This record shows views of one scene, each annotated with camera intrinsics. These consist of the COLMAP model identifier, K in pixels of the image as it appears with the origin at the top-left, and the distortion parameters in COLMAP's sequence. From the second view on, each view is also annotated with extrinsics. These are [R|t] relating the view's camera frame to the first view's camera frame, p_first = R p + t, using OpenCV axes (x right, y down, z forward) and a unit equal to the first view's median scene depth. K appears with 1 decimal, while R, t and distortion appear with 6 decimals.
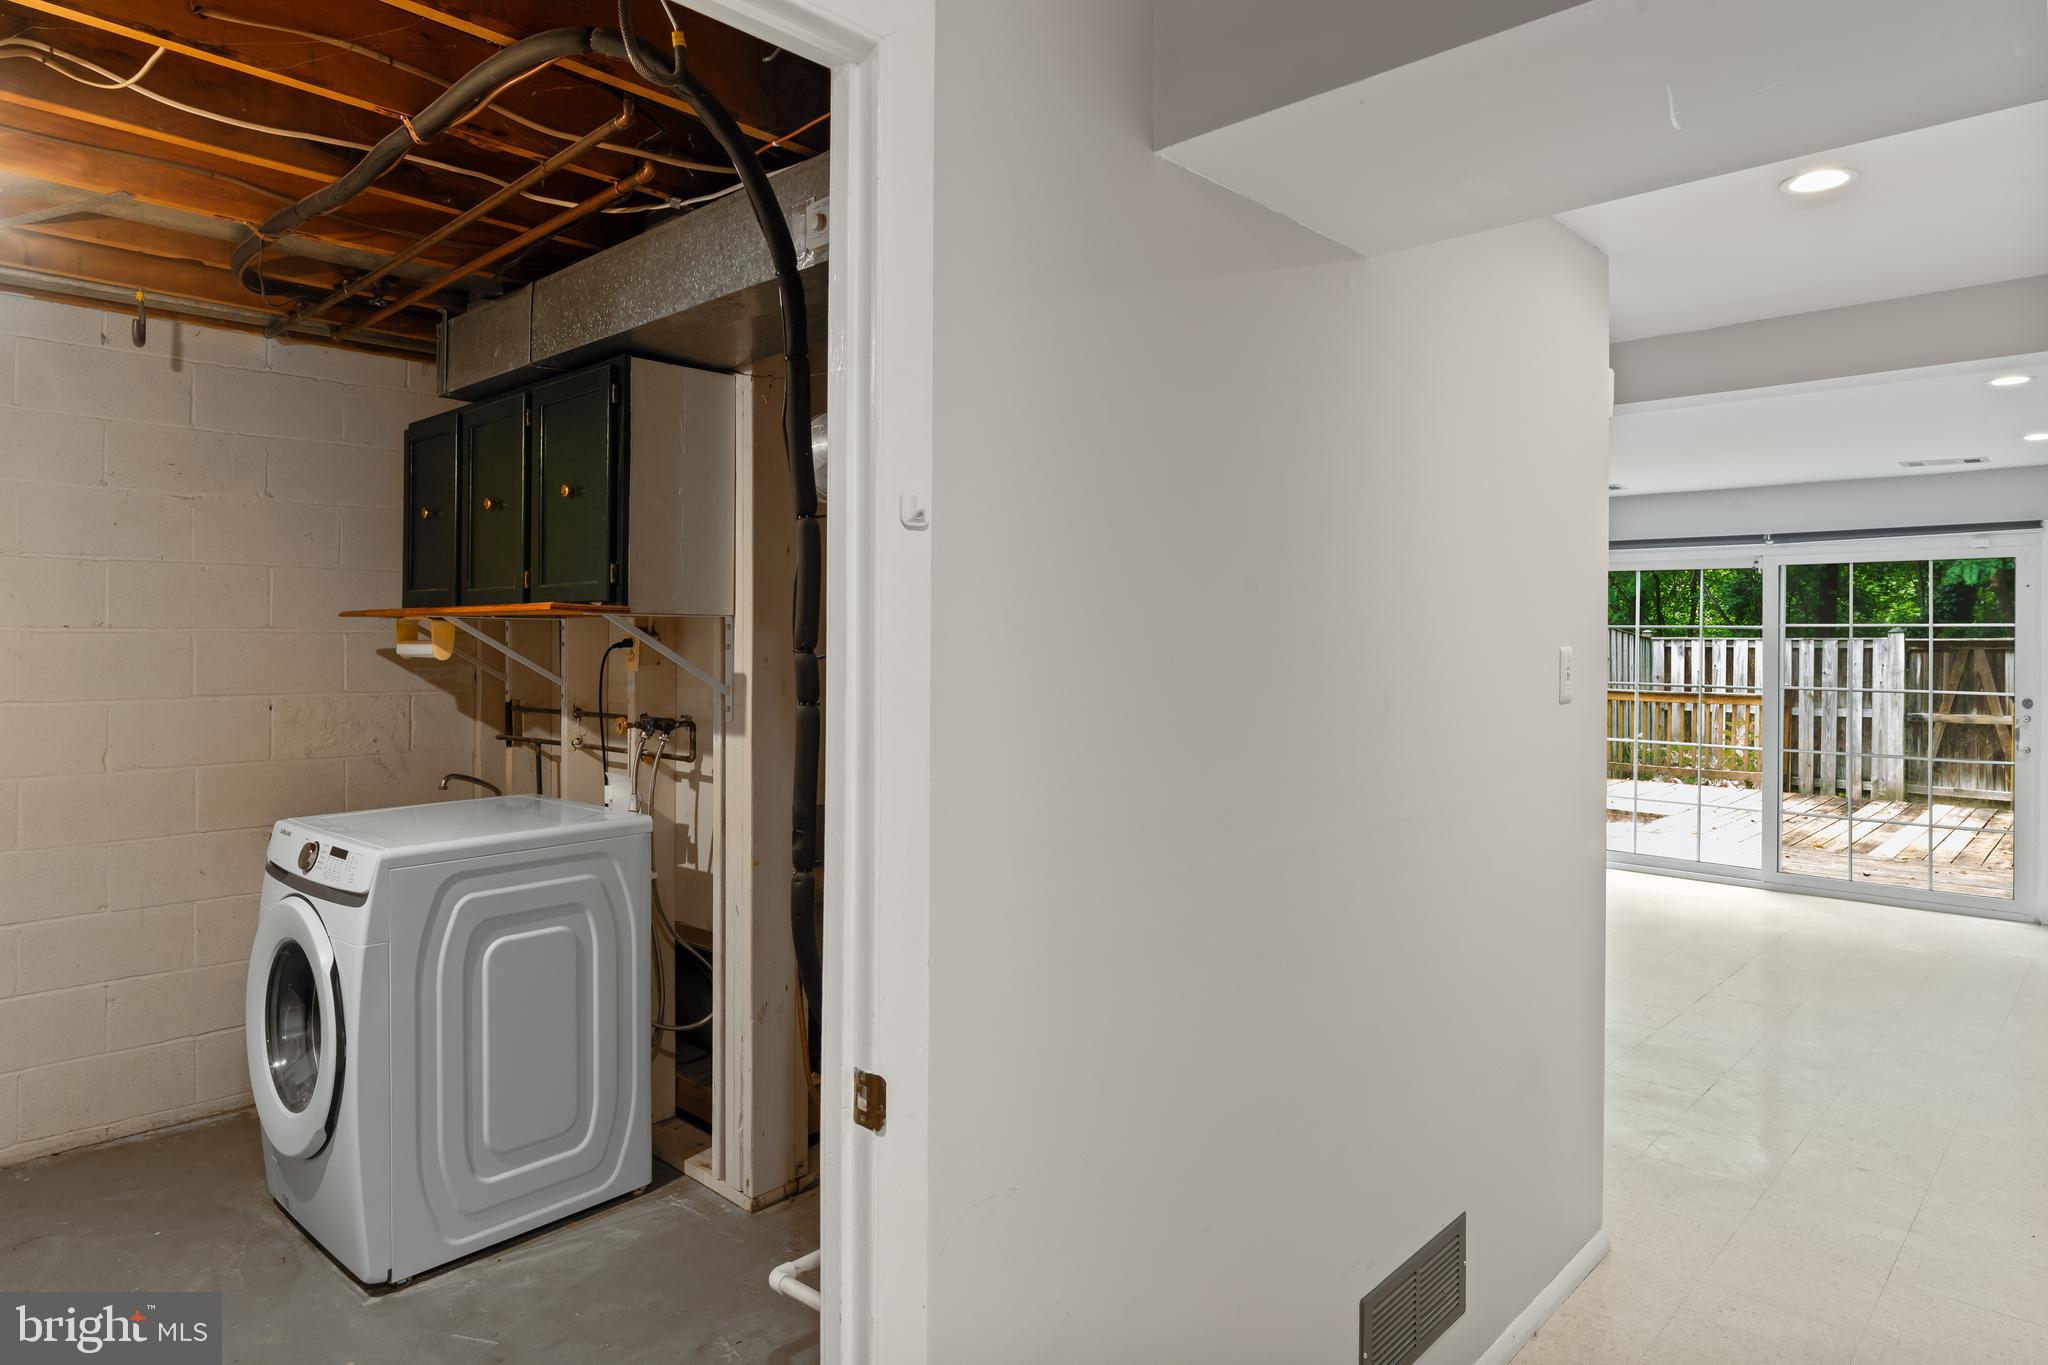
lens RADIAL K [[1172.3, 0, 1021.8], [0, 1172.3, 637.1], [0, 0, 1]] dist [0.008864, 0.001044]
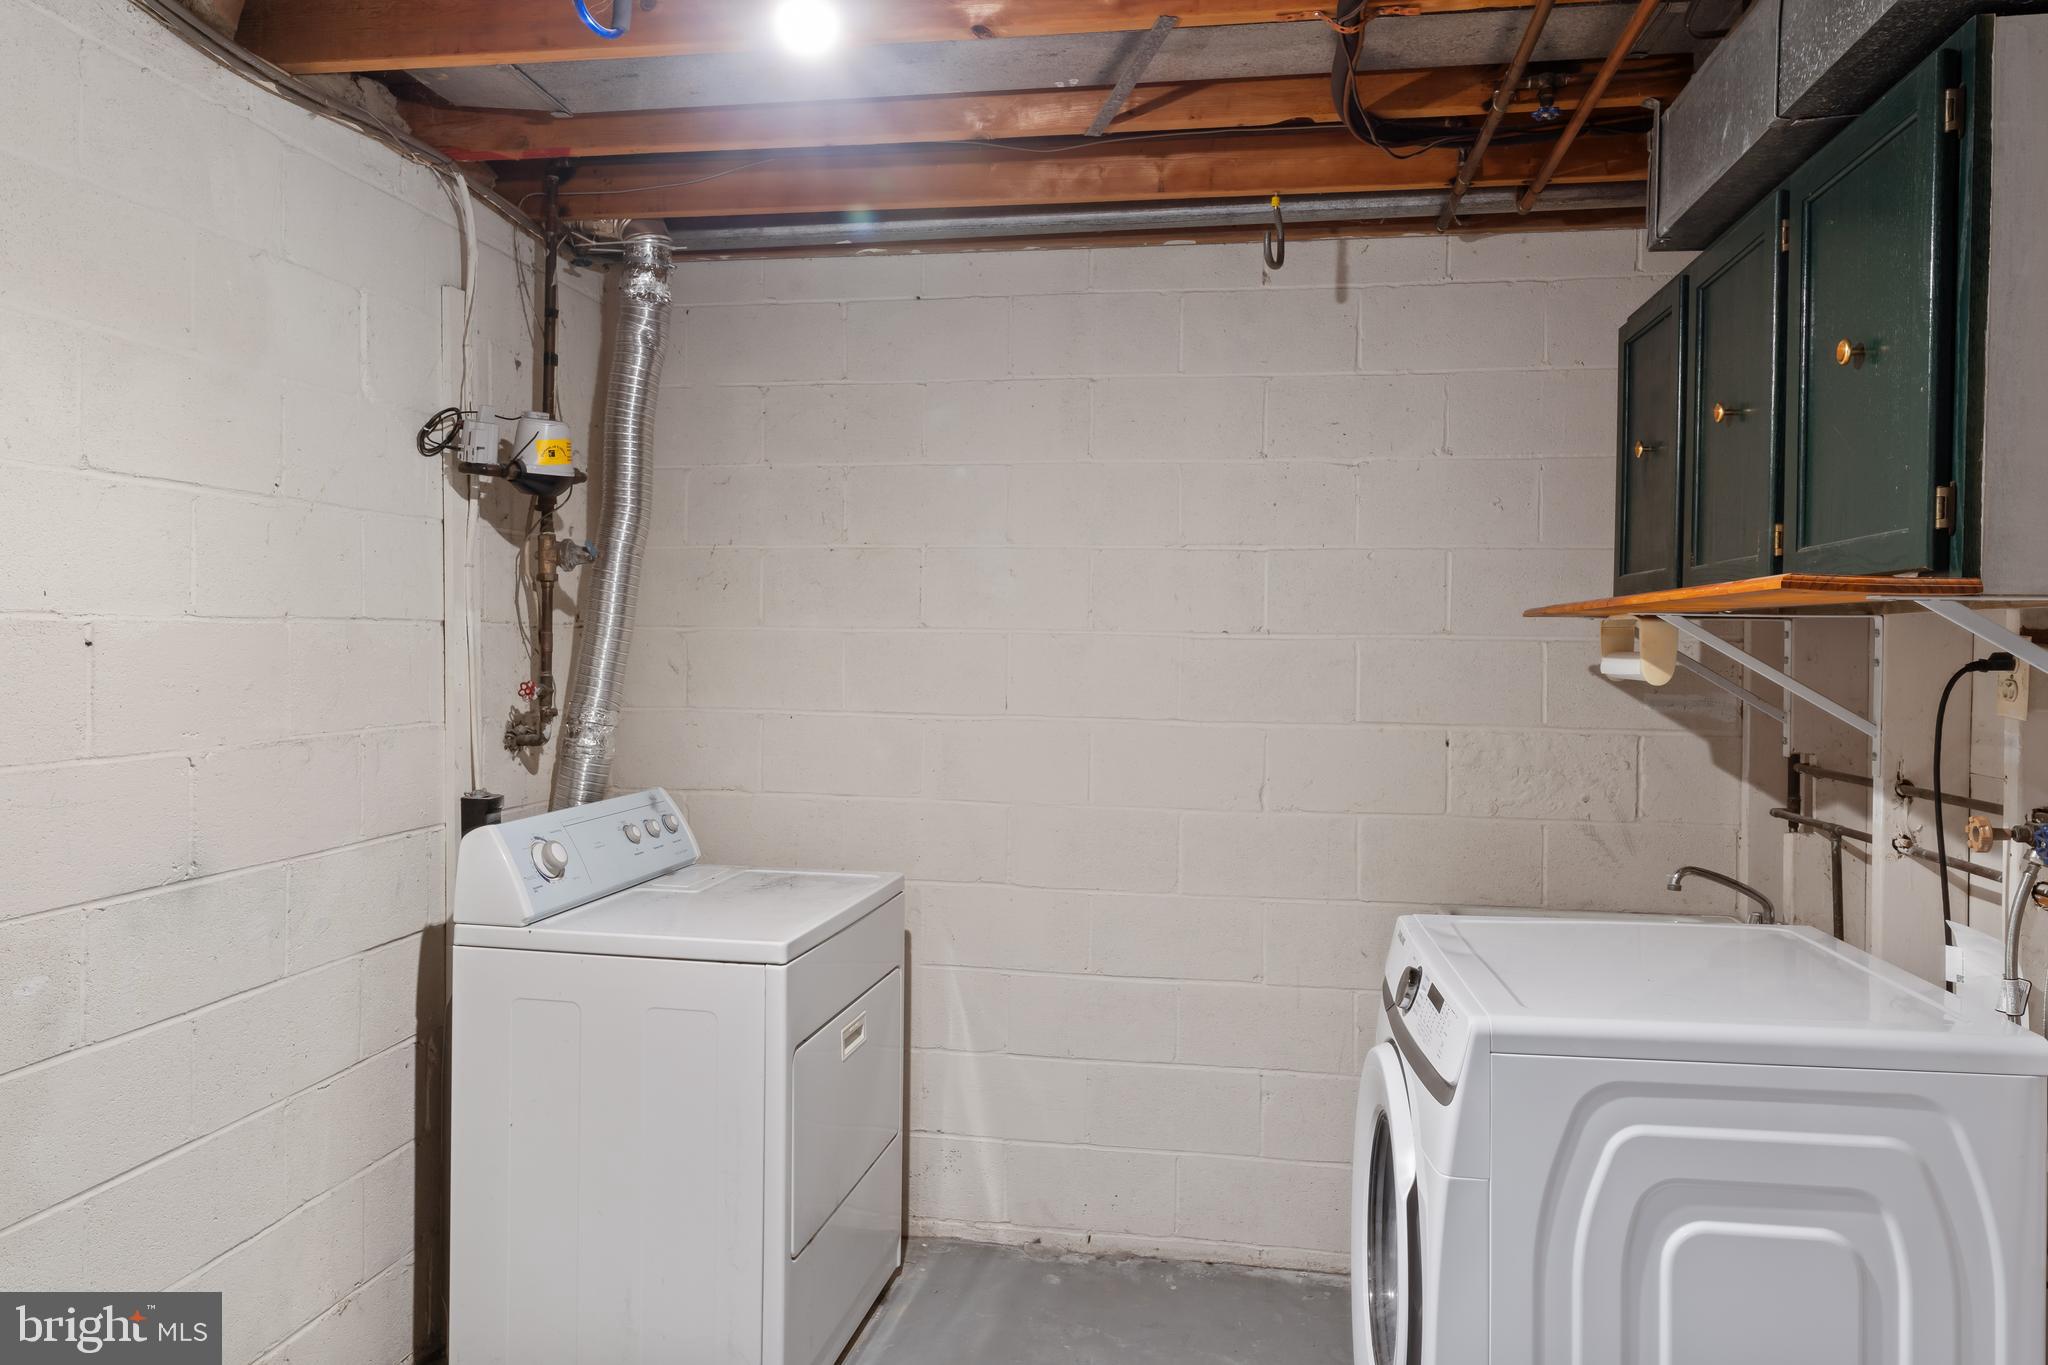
lens RADIAL K [[1340.6, 0, 1046.9], [0, 1340.6, 649.6], [0, 0, 1]] dist [0.007352, -0.009210]
pose [[0.556931, 0.007422, -0.830525, -0.091567], [-0.008231, 0.999960, 0.003417, 0.001187], [0.830518, 0.004933, 0.556970, 0.353656]]
